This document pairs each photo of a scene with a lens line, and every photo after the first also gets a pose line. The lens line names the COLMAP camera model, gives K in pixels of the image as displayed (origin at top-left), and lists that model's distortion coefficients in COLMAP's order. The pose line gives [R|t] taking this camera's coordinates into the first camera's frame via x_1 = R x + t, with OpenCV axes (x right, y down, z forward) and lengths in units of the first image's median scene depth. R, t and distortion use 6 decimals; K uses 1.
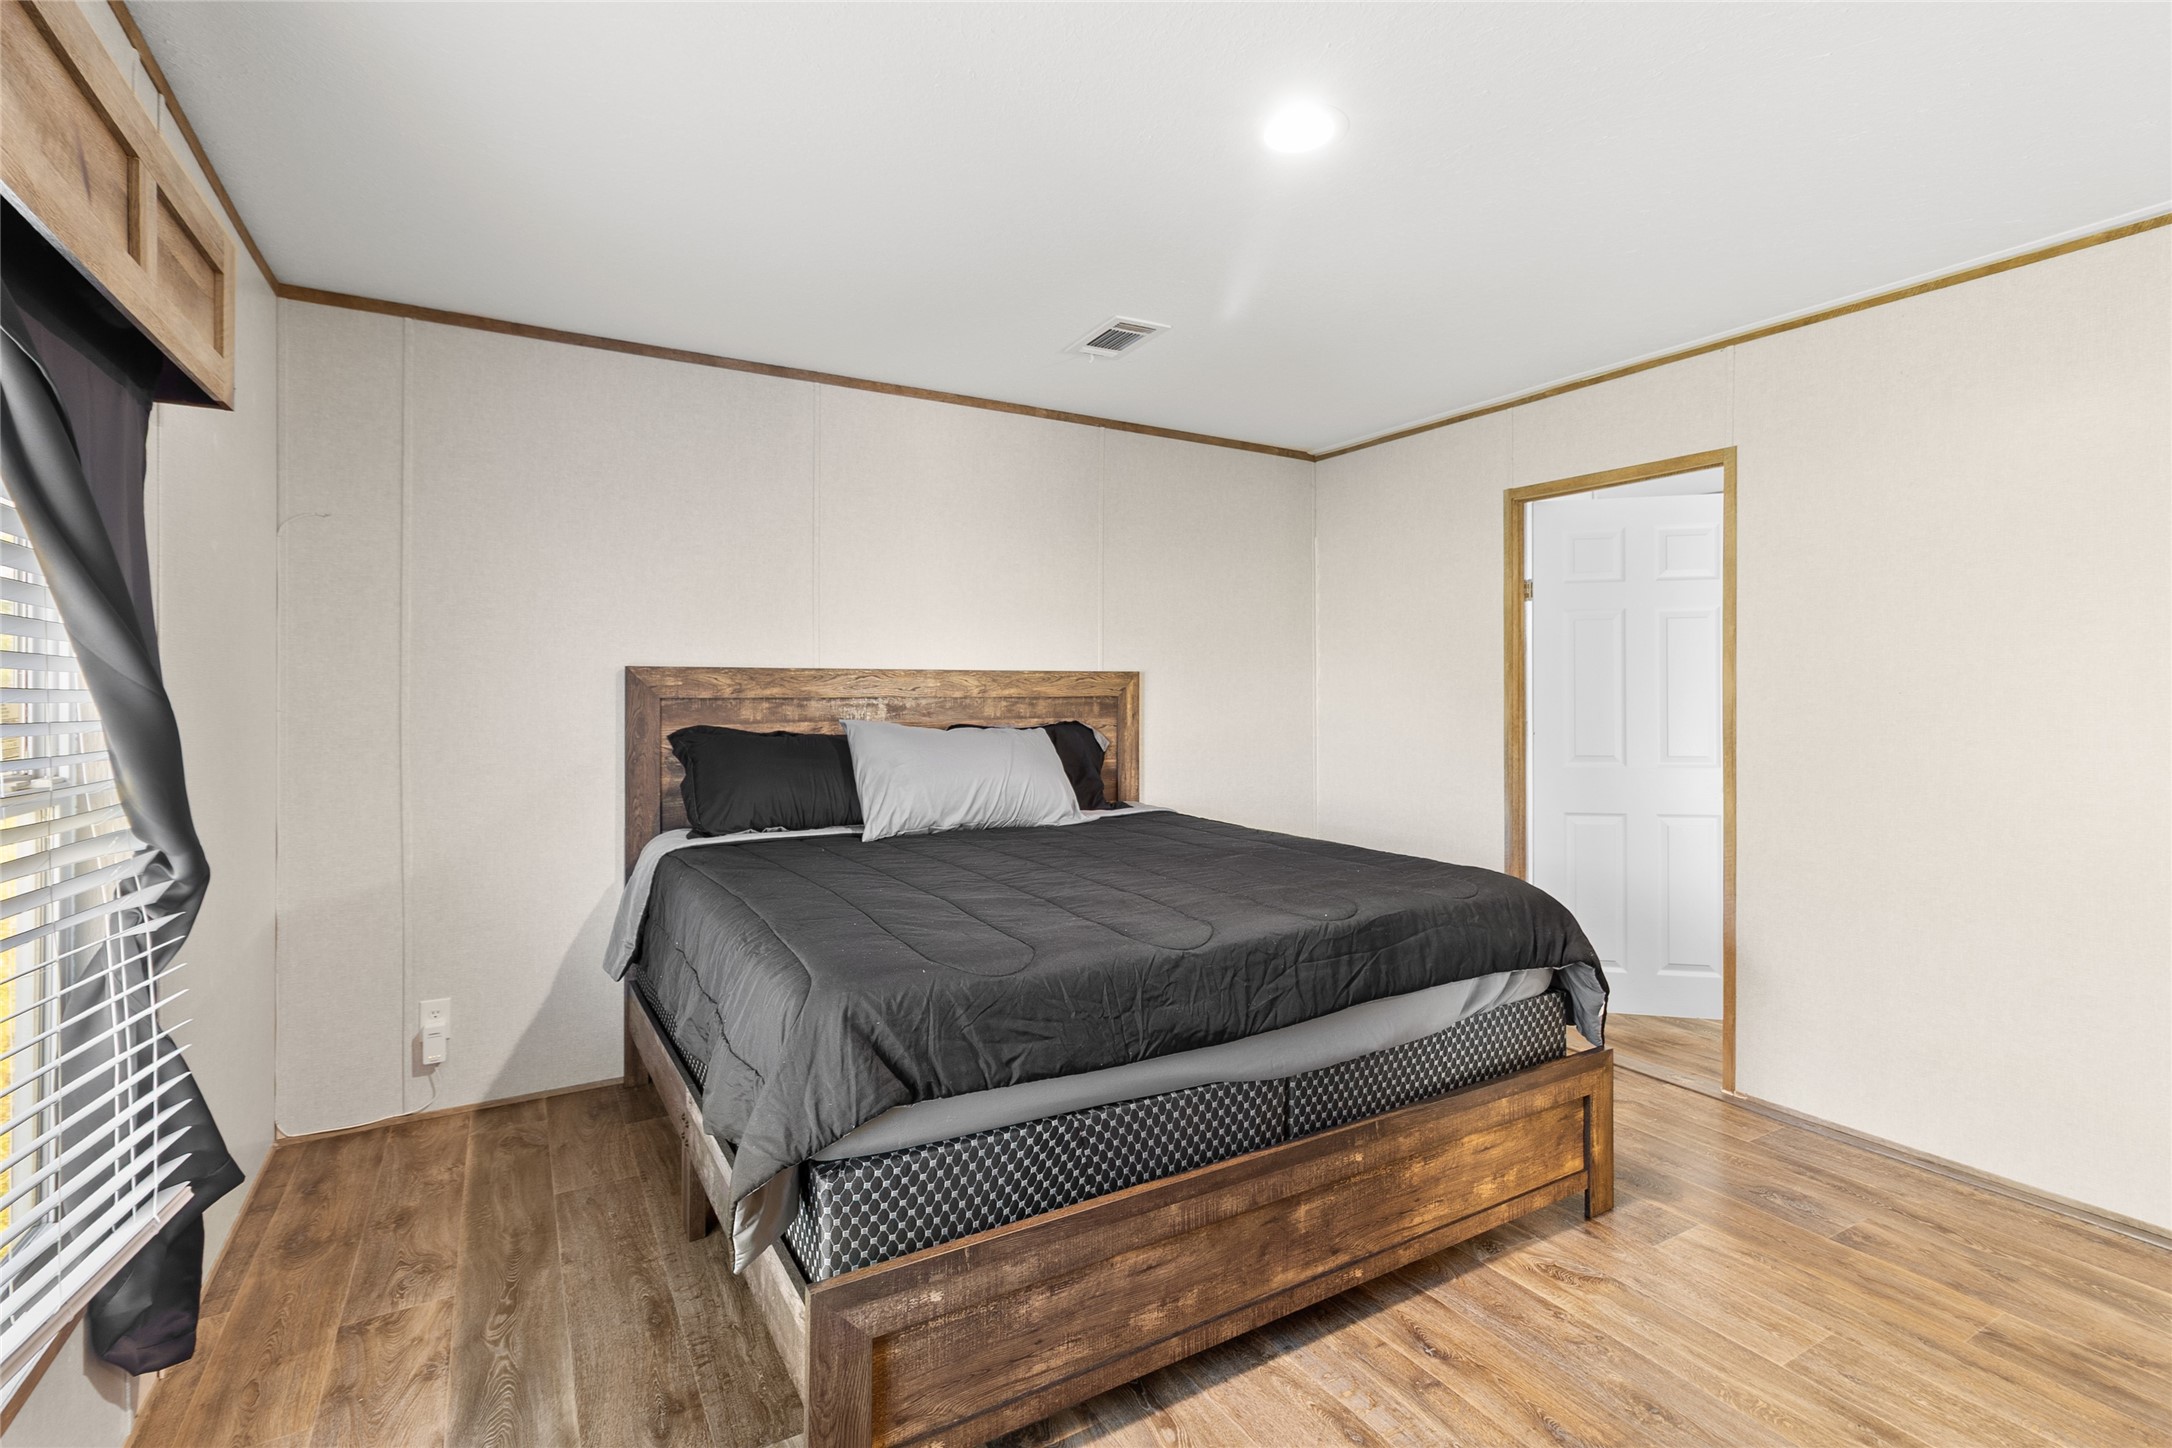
lens RADIAL K [[1006.2, 0, 1068.3], [0, 1006.2, 691.0], [0, 0, 1]] dist [-0.000937, 0.000143]
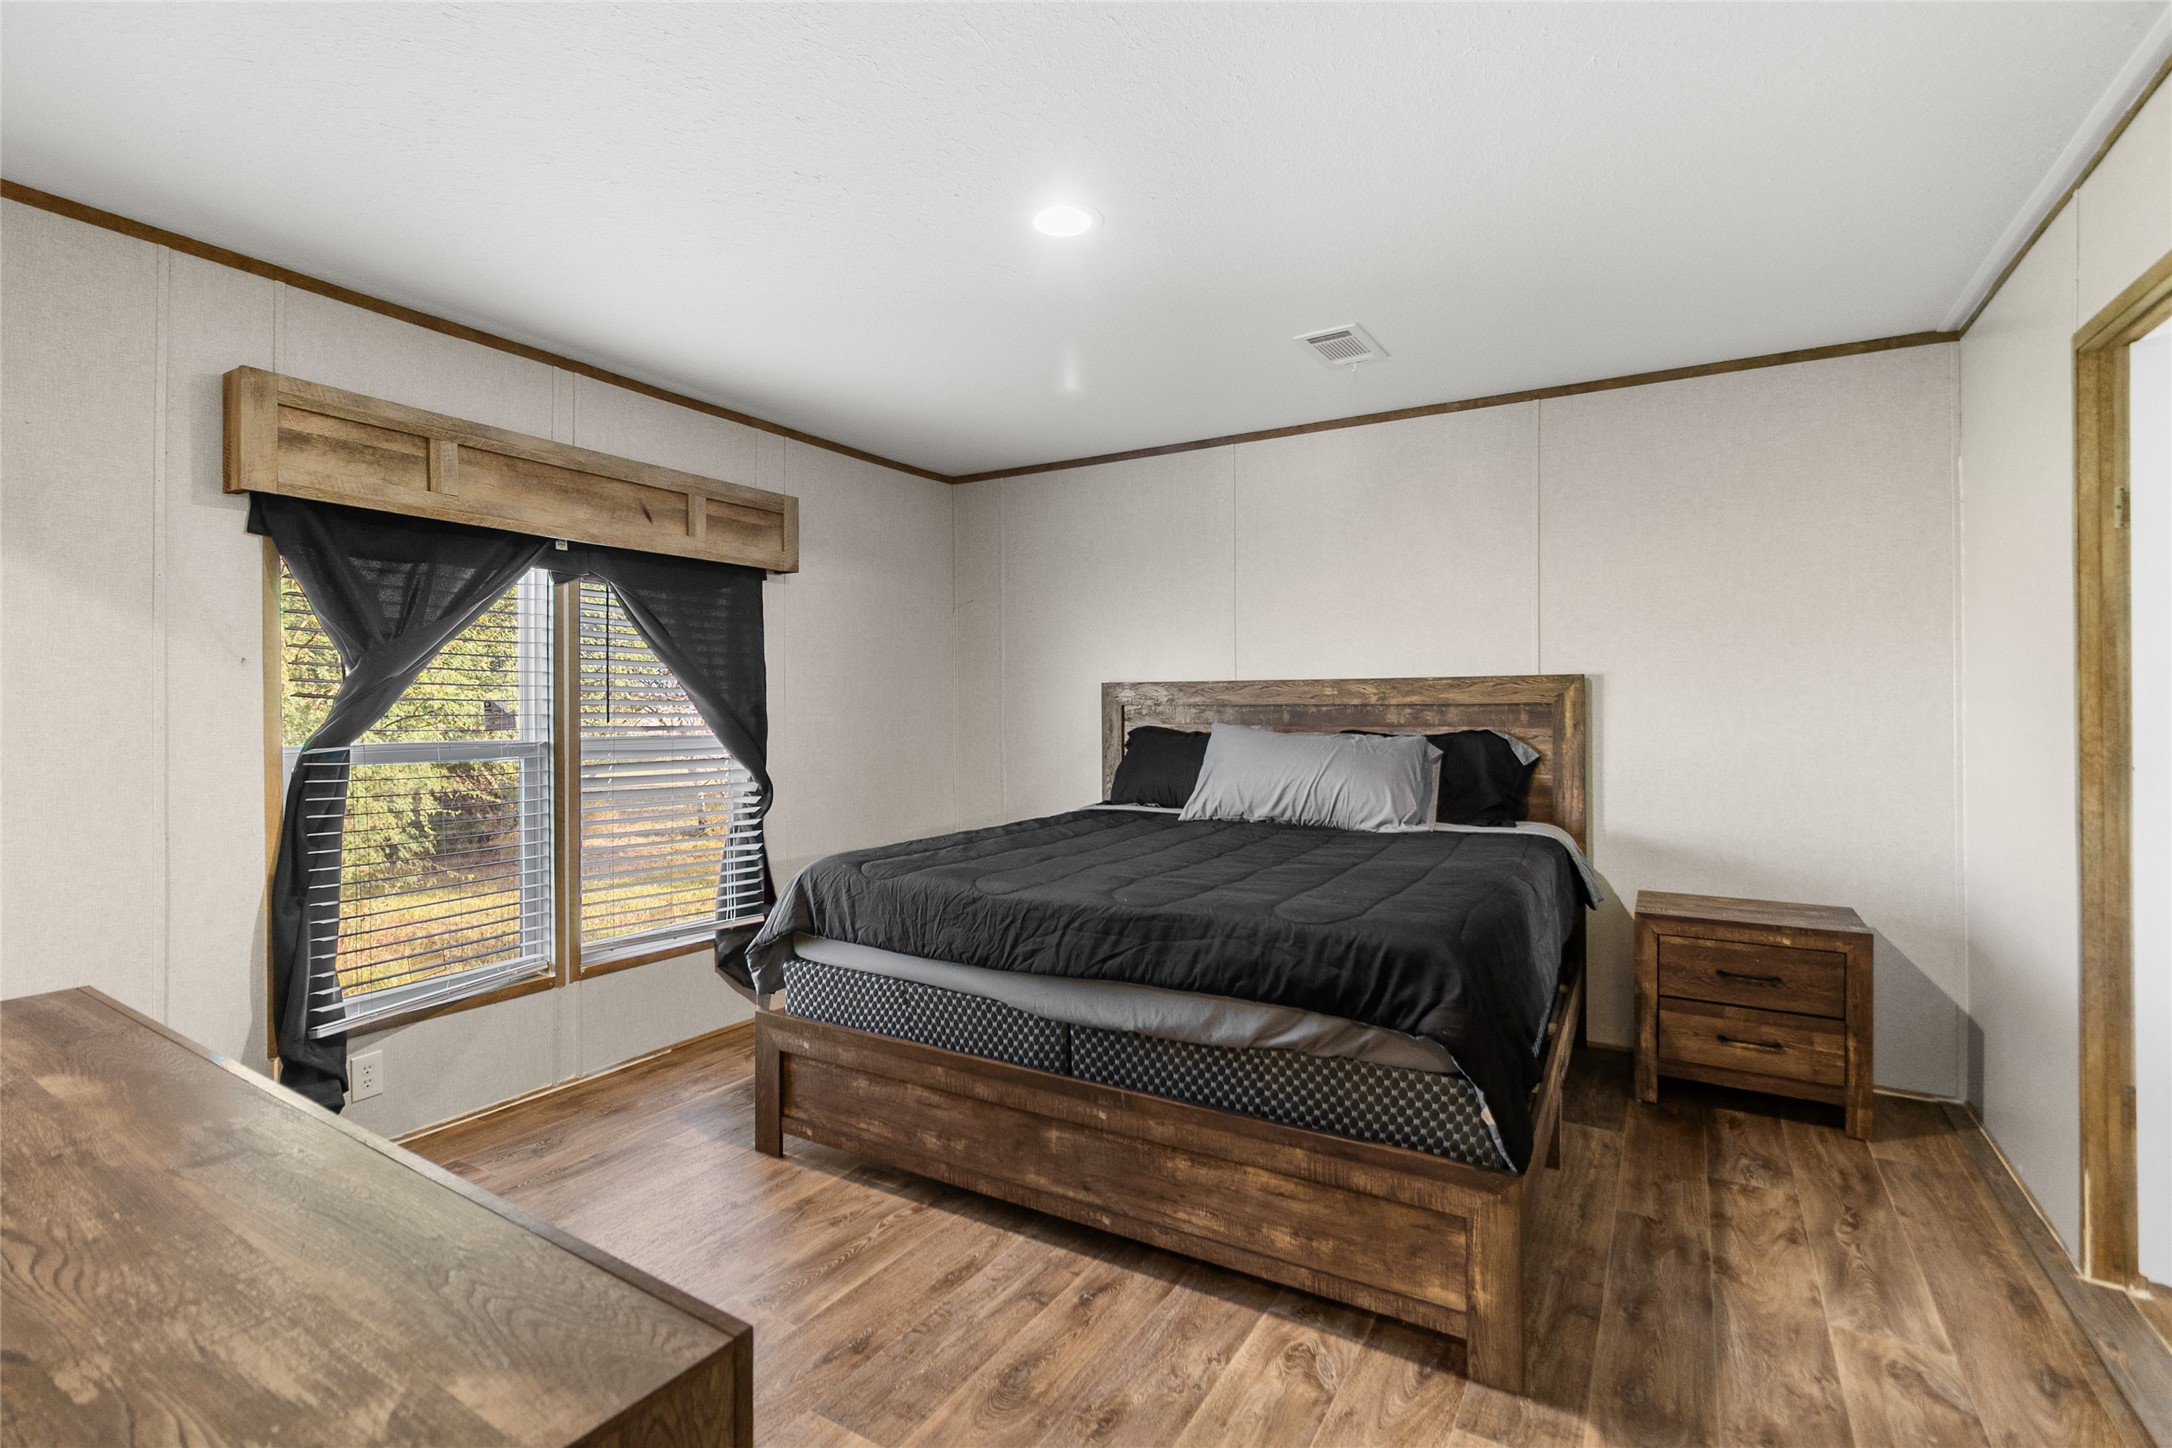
lens RADIAL K [[1006.2, 0, 1059.6], [0, 1006.2, 694.4], [0, 0, 1]] dist [-0.000937, 0.000143]
pose [[0.472836, -0.009399, -0.881100, 0.773132], [0.005924, 0.999954, -0.007488, 0.002056], [0.881130, -0.001679, 0.472871, 0.264210]]
